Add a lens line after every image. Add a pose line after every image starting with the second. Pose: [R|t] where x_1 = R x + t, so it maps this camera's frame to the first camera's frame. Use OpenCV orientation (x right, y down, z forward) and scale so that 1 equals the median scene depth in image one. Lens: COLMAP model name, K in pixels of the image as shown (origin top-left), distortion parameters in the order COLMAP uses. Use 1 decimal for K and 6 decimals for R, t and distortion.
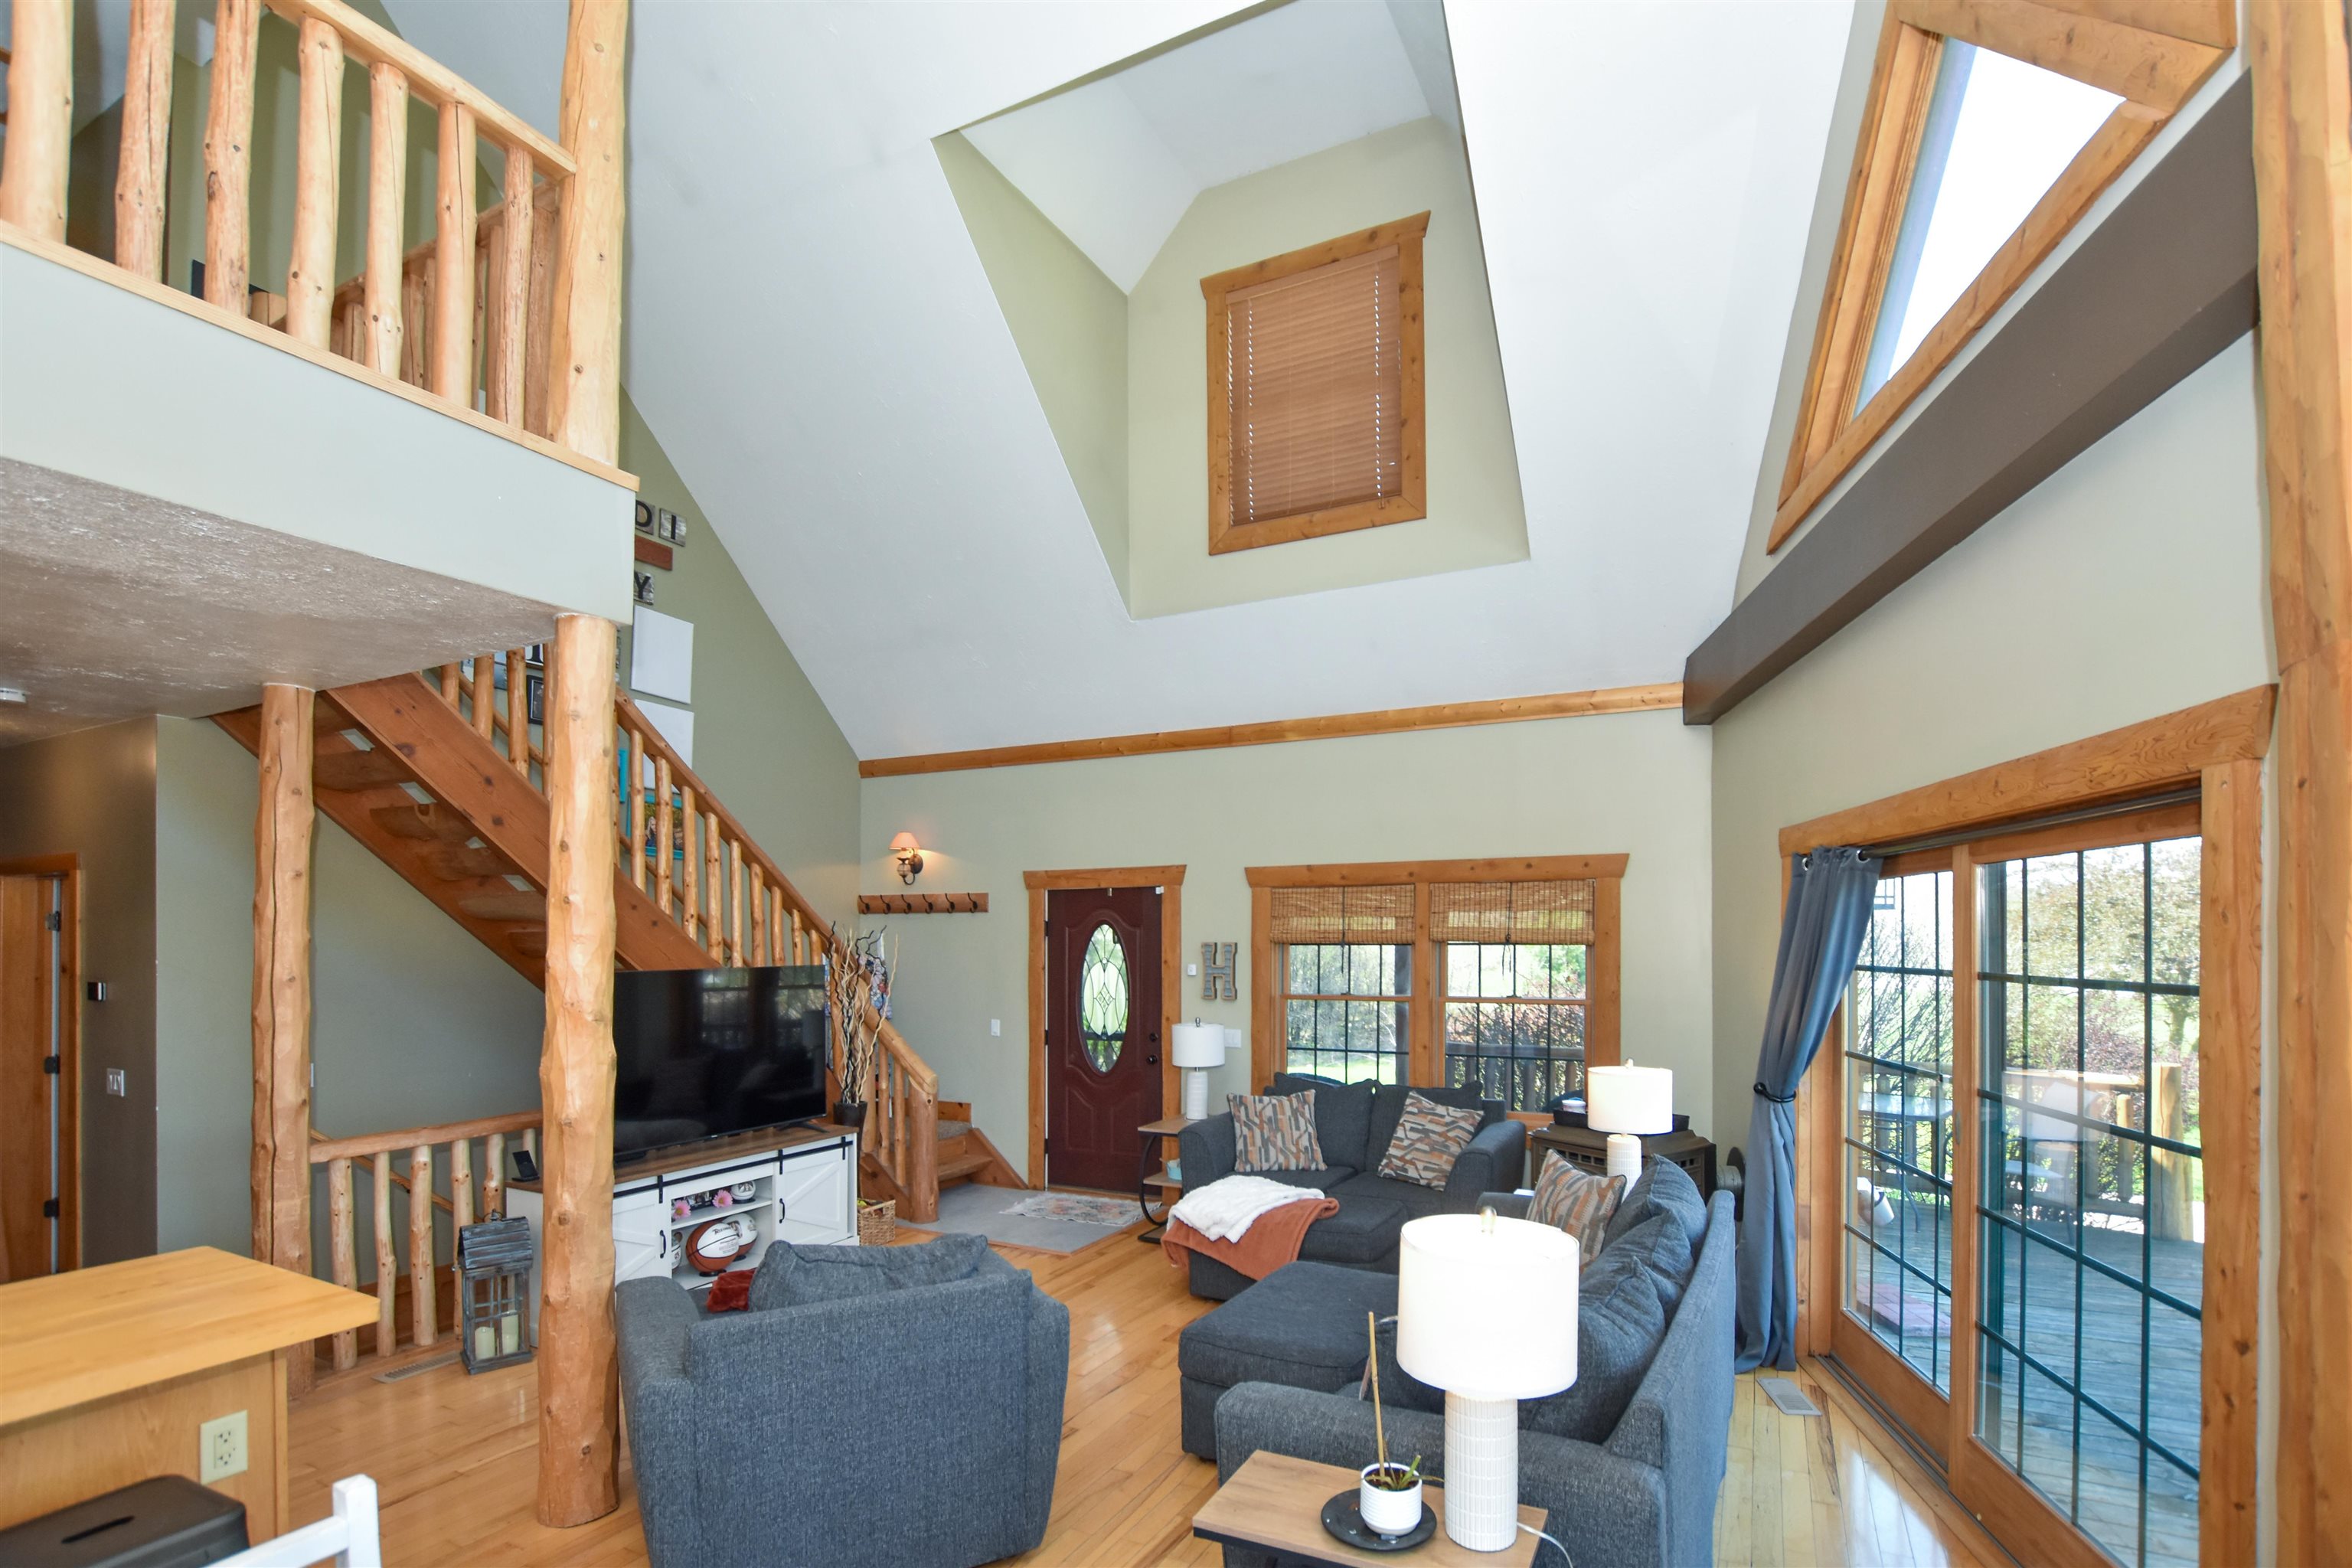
lens RADIAL K [[1063.5, 0, 1238.0], [0, 1063.5, 800.7], [0, 0, 1]] dist [-0.026631, 0.000260]
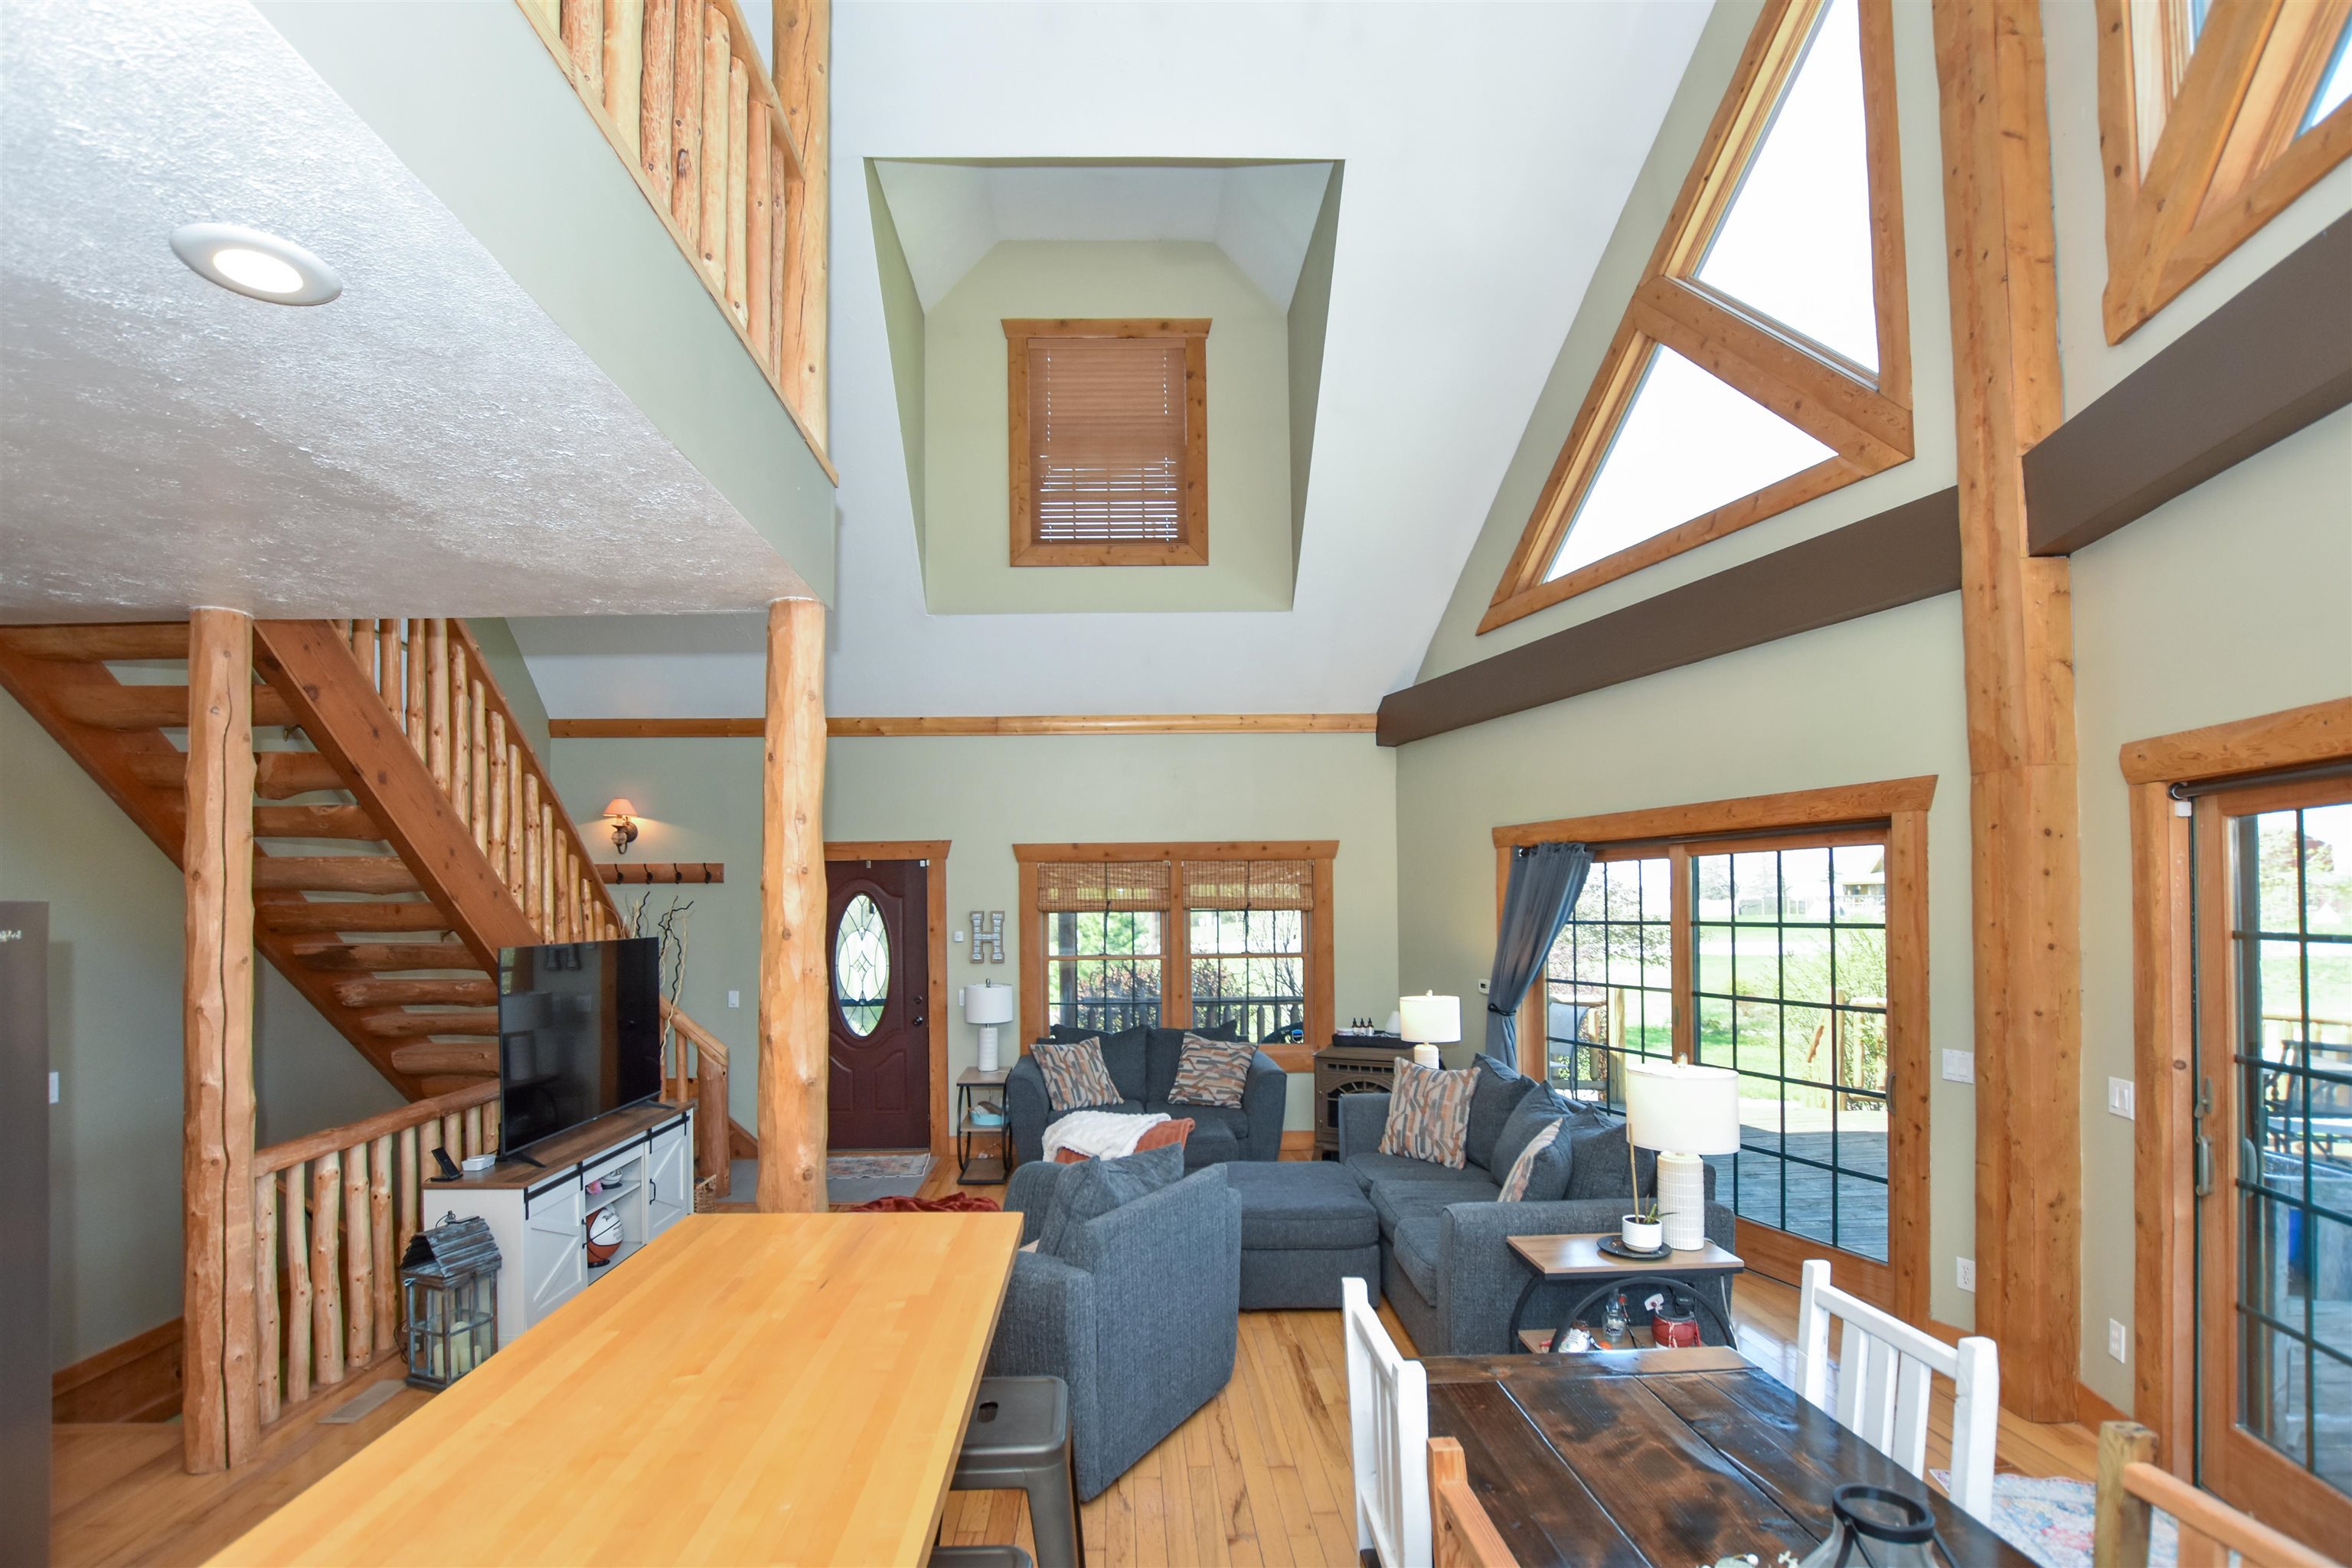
lens RADIAL K [[1032.1, 0, 1115.9], [0, 1032.1, 742.5], [0, 0, 1]] dist [-0.027940, 0.000154]
pose [[0.899280, 0.062580, 0.432874, -0.423194], [-0.048508, 0.997876, -0.043487, -0.002396], [-0.434676, 0.018109, 0.900405, -0.034492]]
